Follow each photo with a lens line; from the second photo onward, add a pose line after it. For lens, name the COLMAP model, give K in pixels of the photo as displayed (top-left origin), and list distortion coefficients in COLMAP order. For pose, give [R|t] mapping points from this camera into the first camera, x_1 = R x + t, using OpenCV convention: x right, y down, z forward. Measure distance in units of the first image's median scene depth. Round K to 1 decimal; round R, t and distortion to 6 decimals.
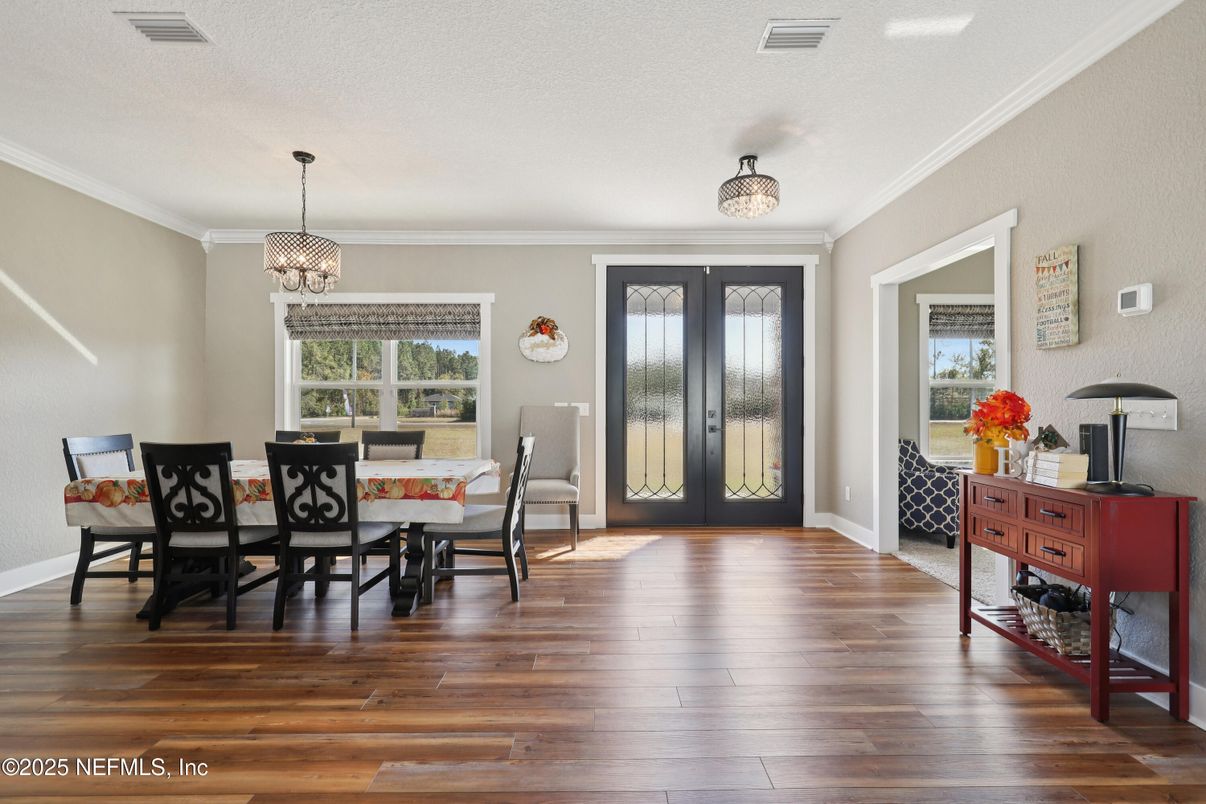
lens RADIAL K [[546.6, 0, 608.3], [0, 546.6, 405.2], [0, 0, 1]] dist [0.000039, 0.000086]
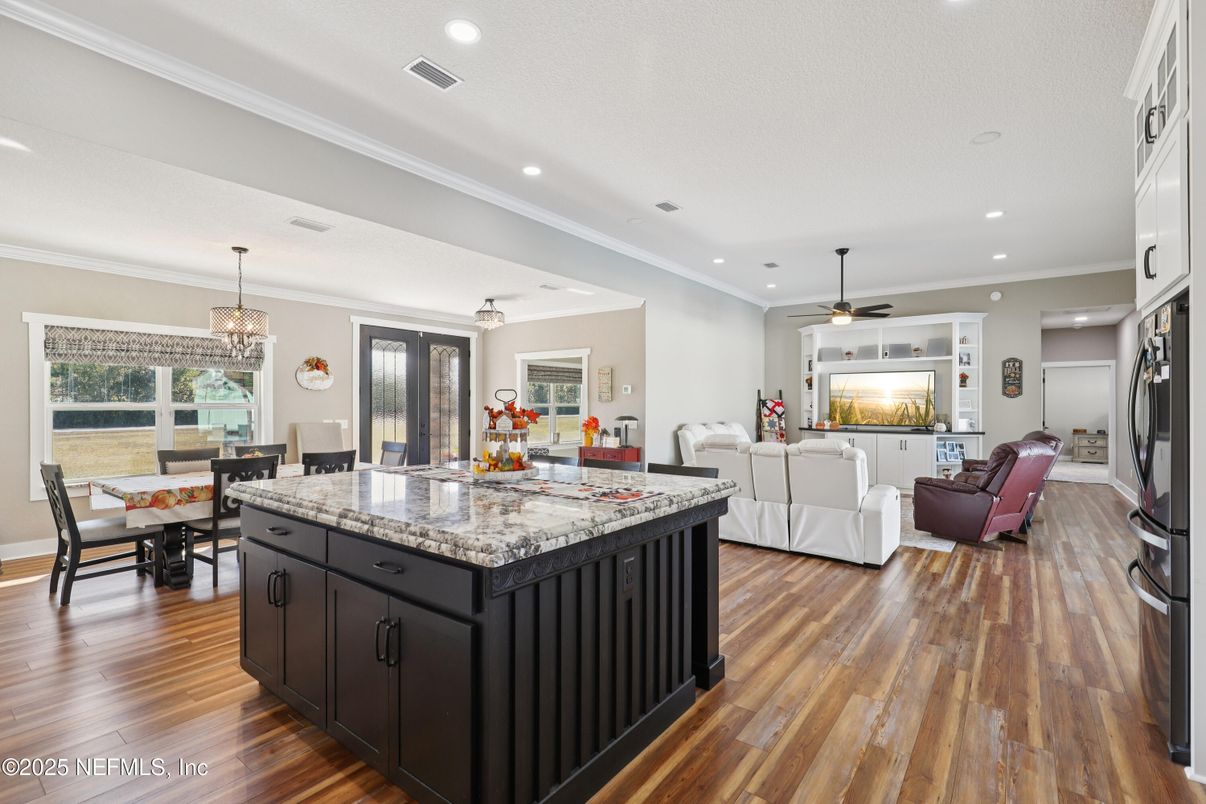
lens RADIAL K [[546.6, 0, 610.0], [0, 546.6, 405.2], [0, 0, 1]] dist [0.000039, 0.000086]
pose [[0.611390, 0.000802, 0.791329, -0.848622], [-0.002454, 0.999997, 0.000883, -0.050543], [-0.791326, -0.002481, 0.611390, -0.465392]]
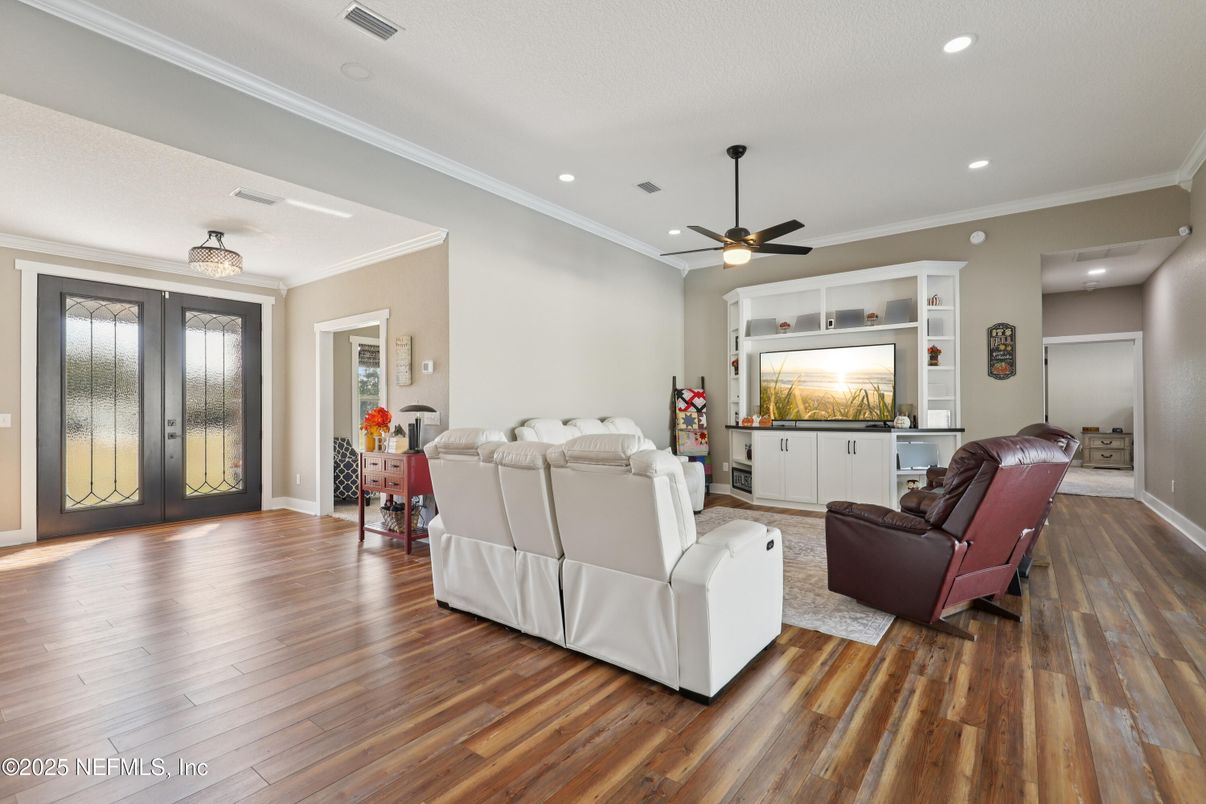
lens RADIAL K [[546.6, 0, 610.6], [0, 546.6, 407.4], [0, 0, 1]] dist [0.000039, 0.000086]
pose [[0.612727, 0.001550, 0.790293, -0.169009], [0.003403, 0.999984, -0.004600, -0.007924], [-0.790287, 0.005508, 0.612712, -0.472624]]
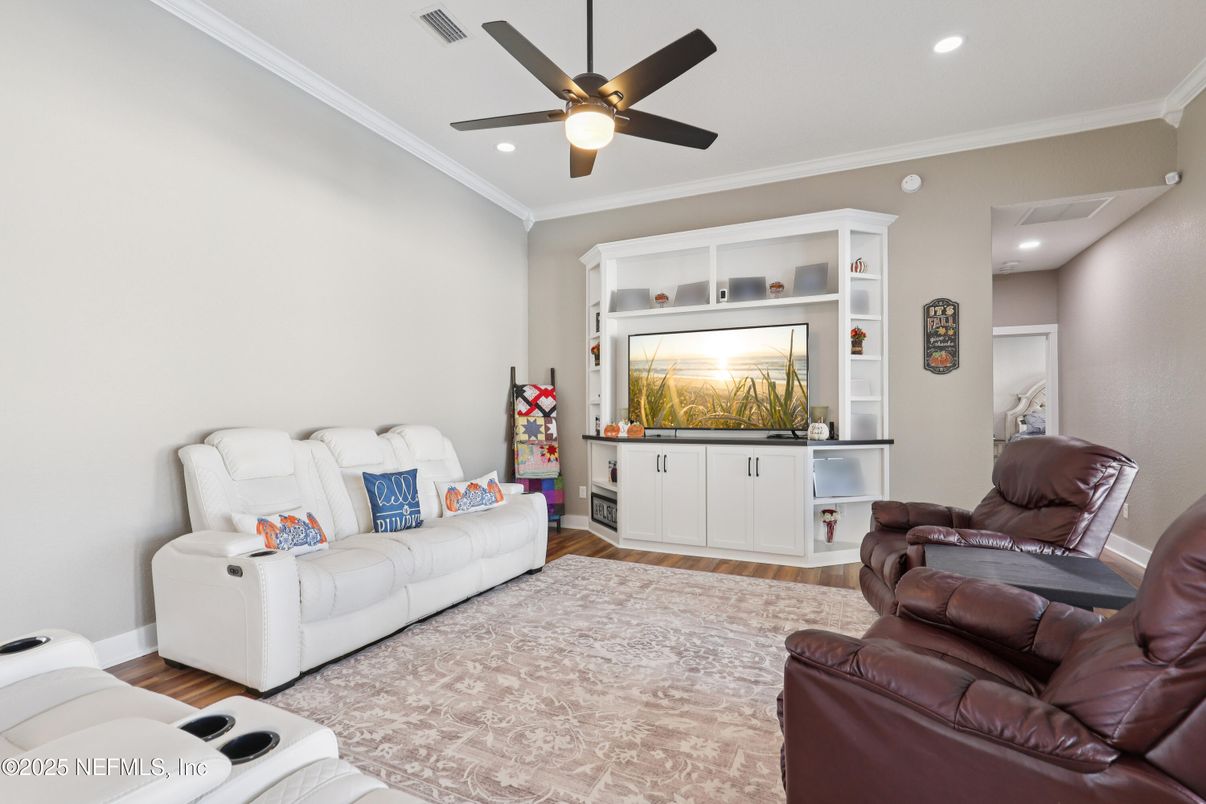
lens RADIAL K [[546.6, 0, 598.7], [0, 546.6, 409.3], [0, 0, 1]] dist [0.000039, 0.000086]
pose [[0.430247, 0.007664, 0.902678, 0.290607], [0.001097, 0.999959, -0.009013, -0.006054], [-0.902710, 0.004869, 0.430221, -0.279491]]
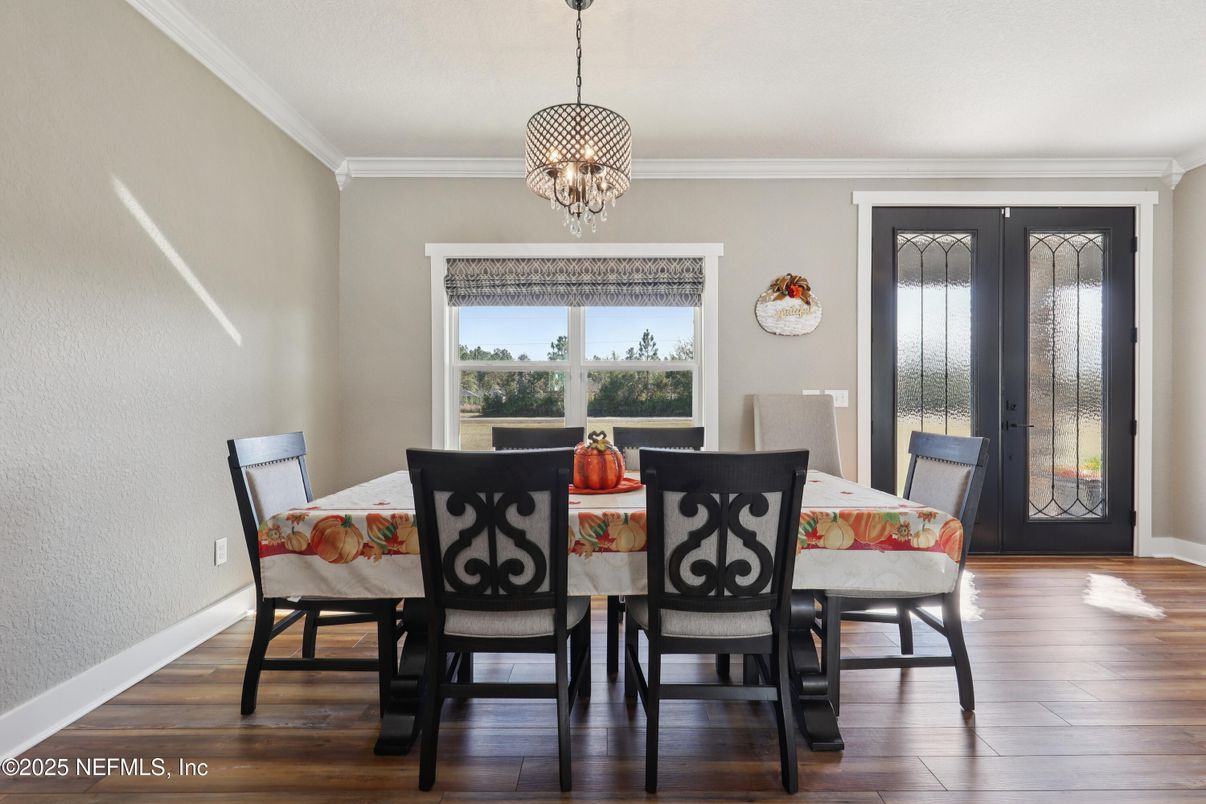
lens RADIAL K [[543.2, 0, 610.4], [0, 543.2, 404.5], [0, 0, 1]] dist [0.002700, -0.001270]
pose [[0.999952, 0.000906, -0.009779, -0.404181], [-0.000843, 0.999979, 0.006423, 0.012534], [0.009785, -0.006414, 0.999932, 0.288086]]
